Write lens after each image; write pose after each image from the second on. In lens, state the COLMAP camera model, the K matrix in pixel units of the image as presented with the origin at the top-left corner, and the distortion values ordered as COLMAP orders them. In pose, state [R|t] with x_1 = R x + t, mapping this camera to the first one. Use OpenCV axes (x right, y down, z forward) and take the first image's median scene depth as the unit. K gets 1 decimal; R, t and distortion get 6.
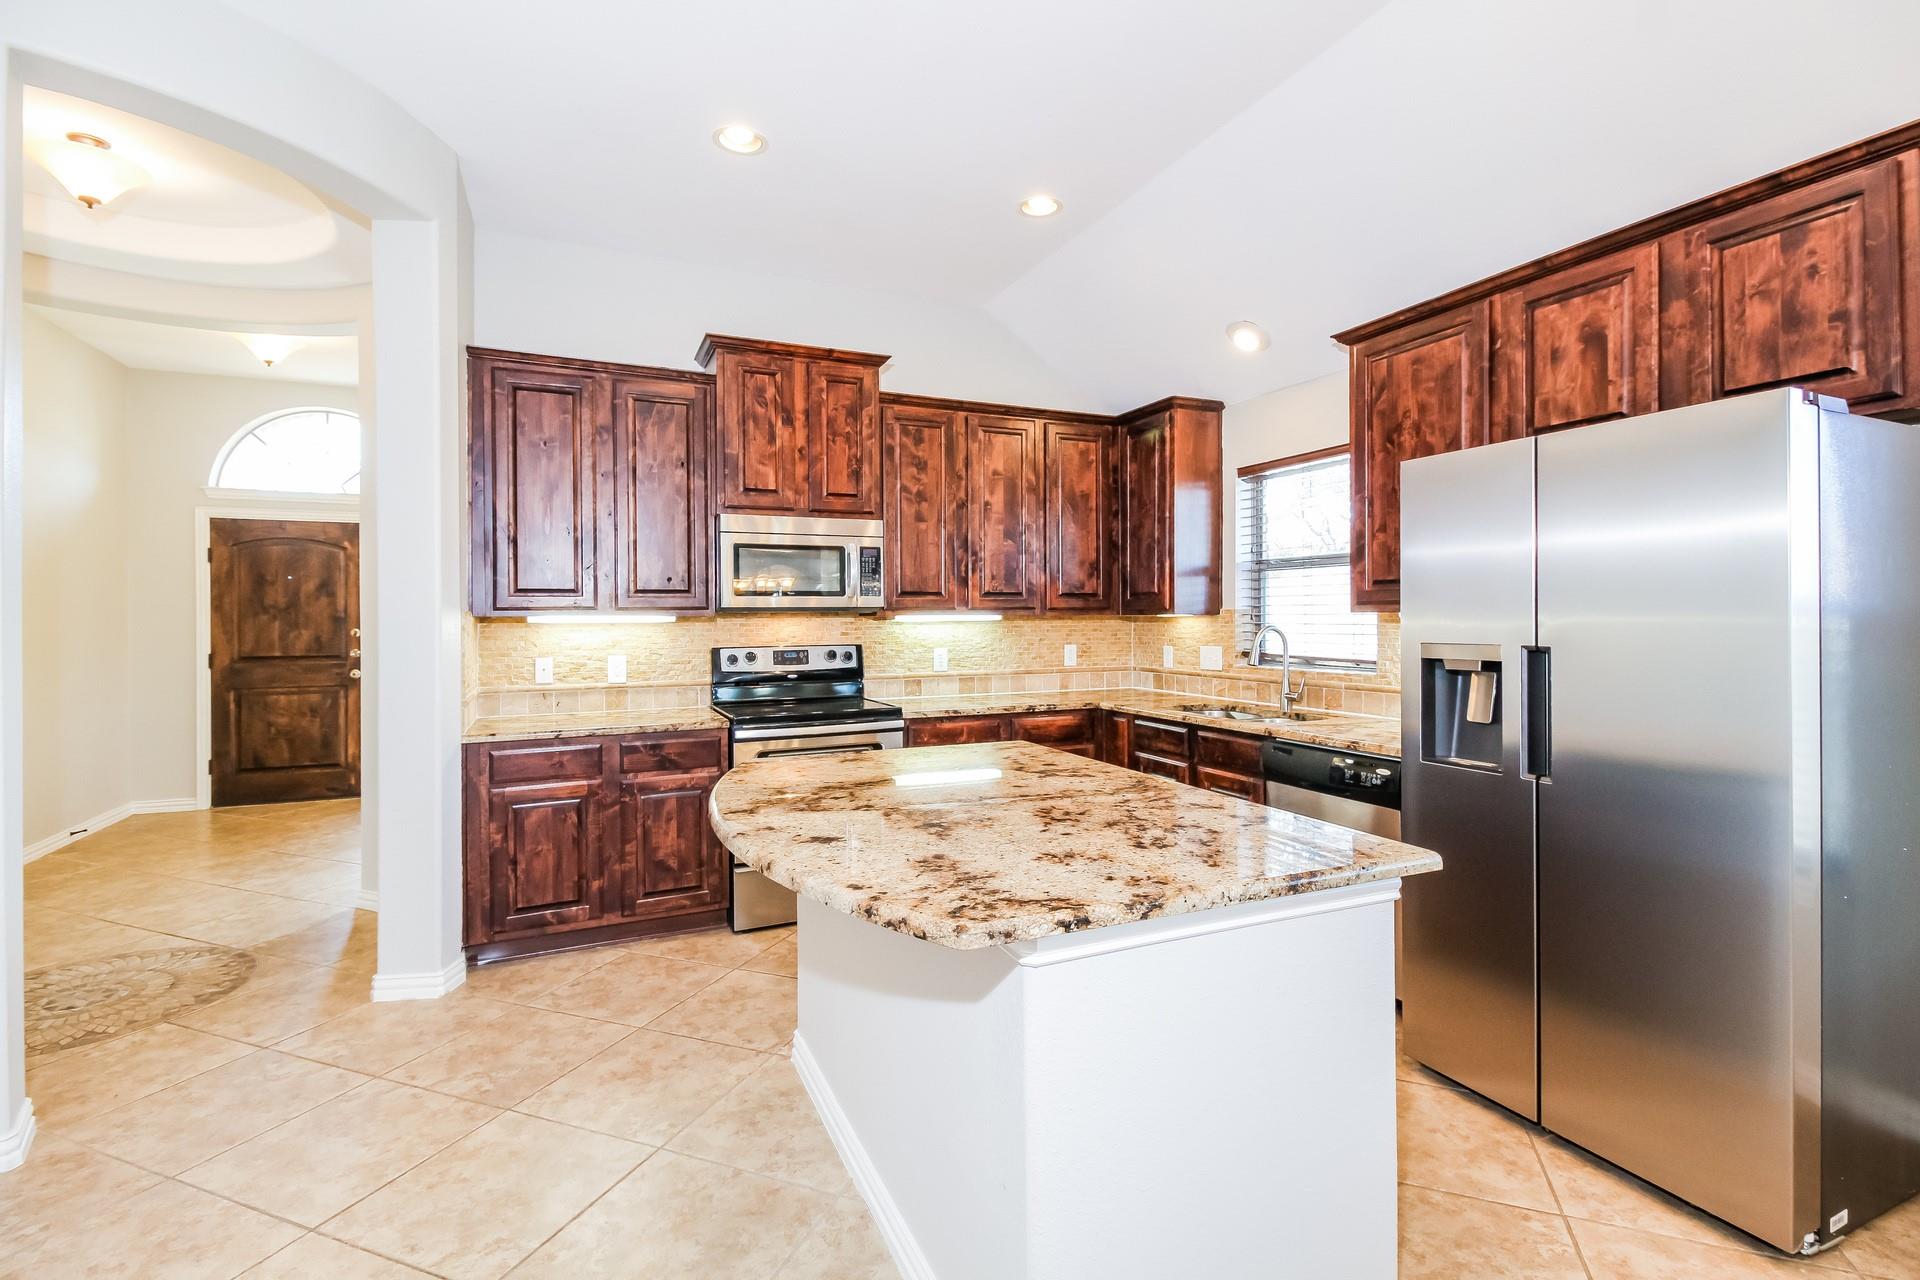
lens RADIAL K [[886.7, 0, 964.0], [0, 886.7, 624.4], [0, 0, 1]] dist [-0.002864, -0.000106]
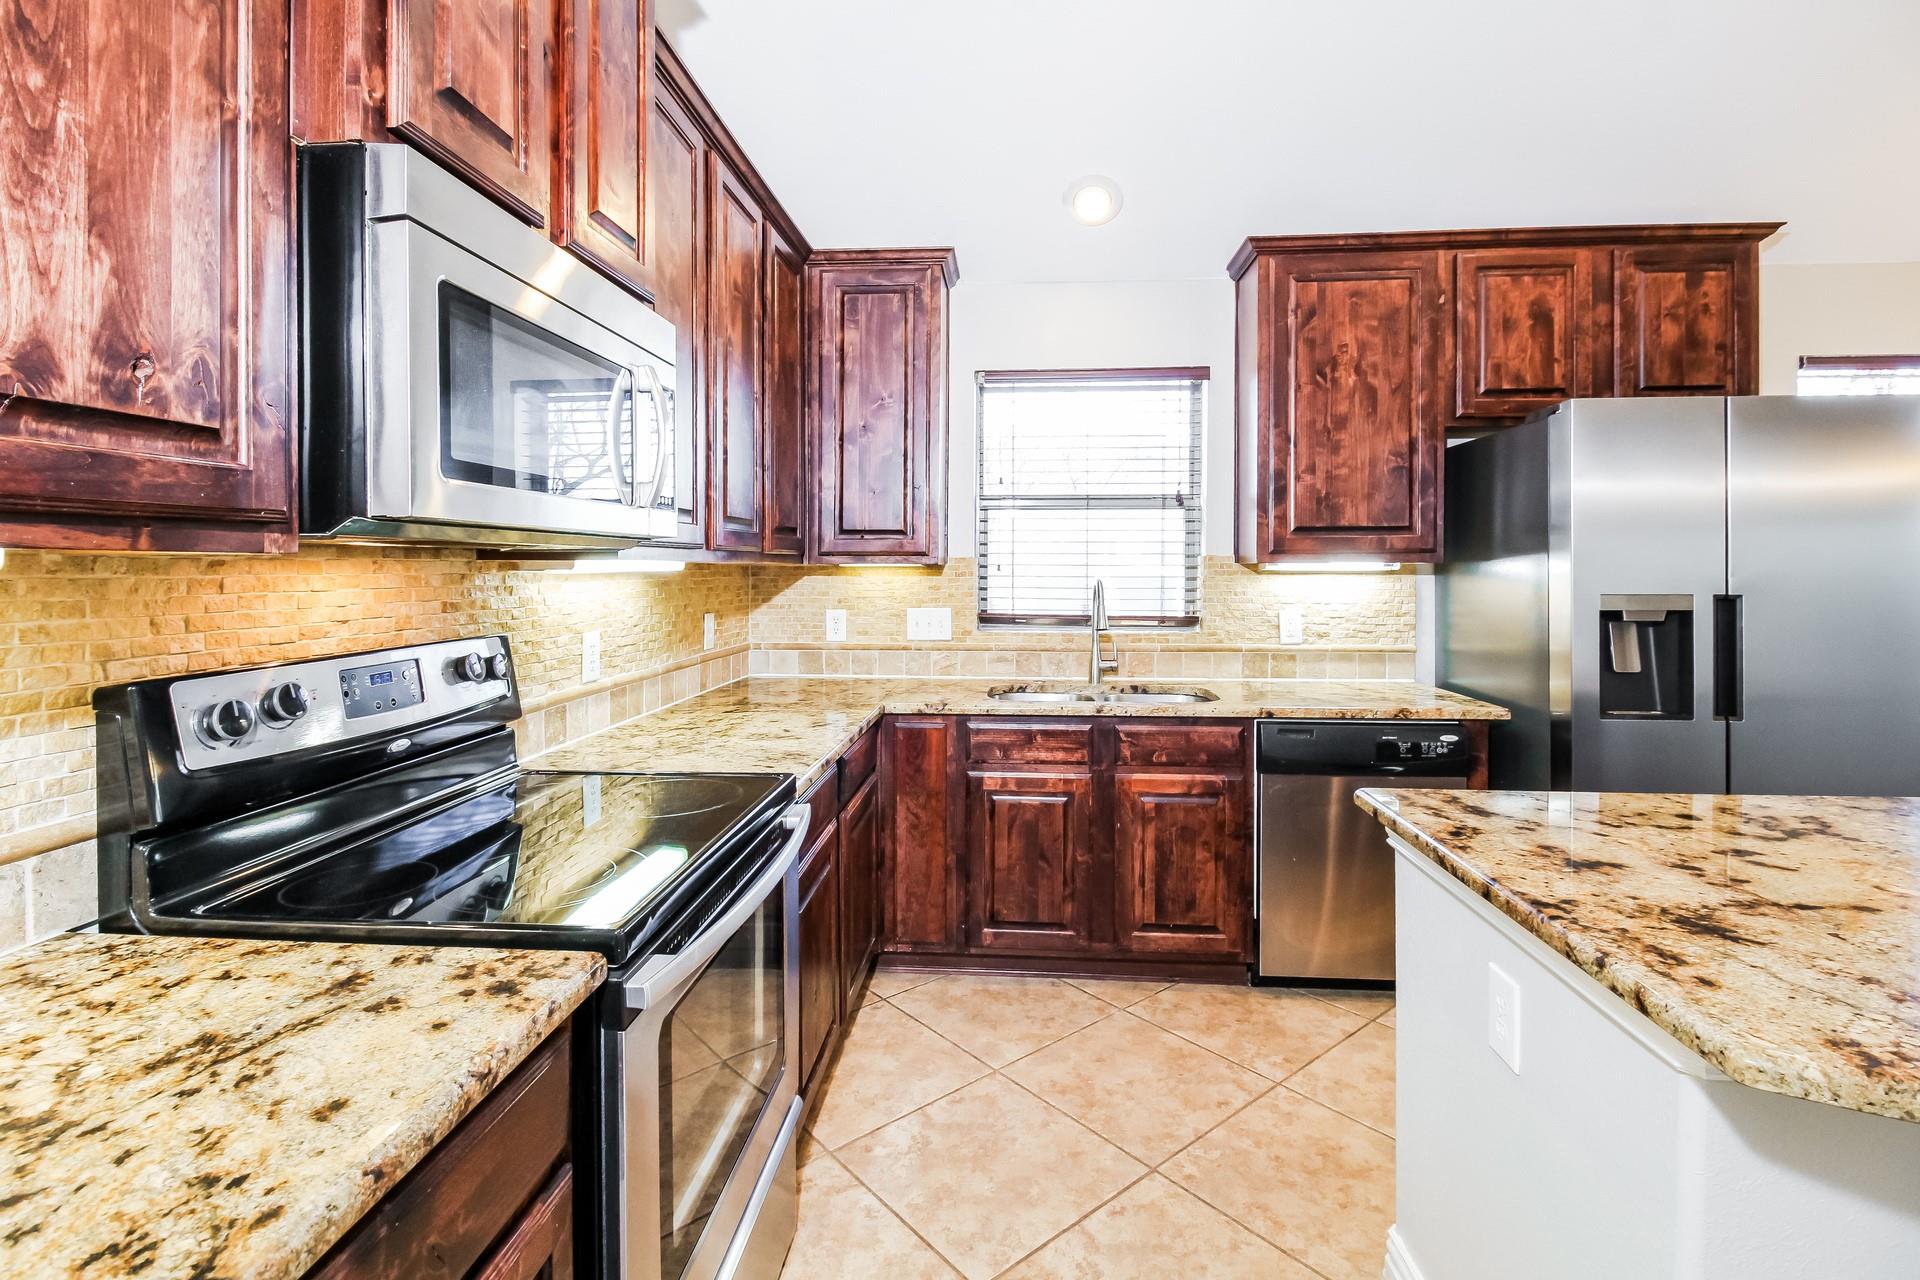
lens RADIAL K [[886.7, 0, 957.4], [0, 886.7, 584.4], [0, 0, 1]] dist [-0.002864, -0.000106]
pose [[0.481196, -0.011465, 0.876538, -0.562053], [0.005310, 0.999934, 0.010164, -0.002836], [-0.876597, -0.000236, 0.481225, 1.005354]]
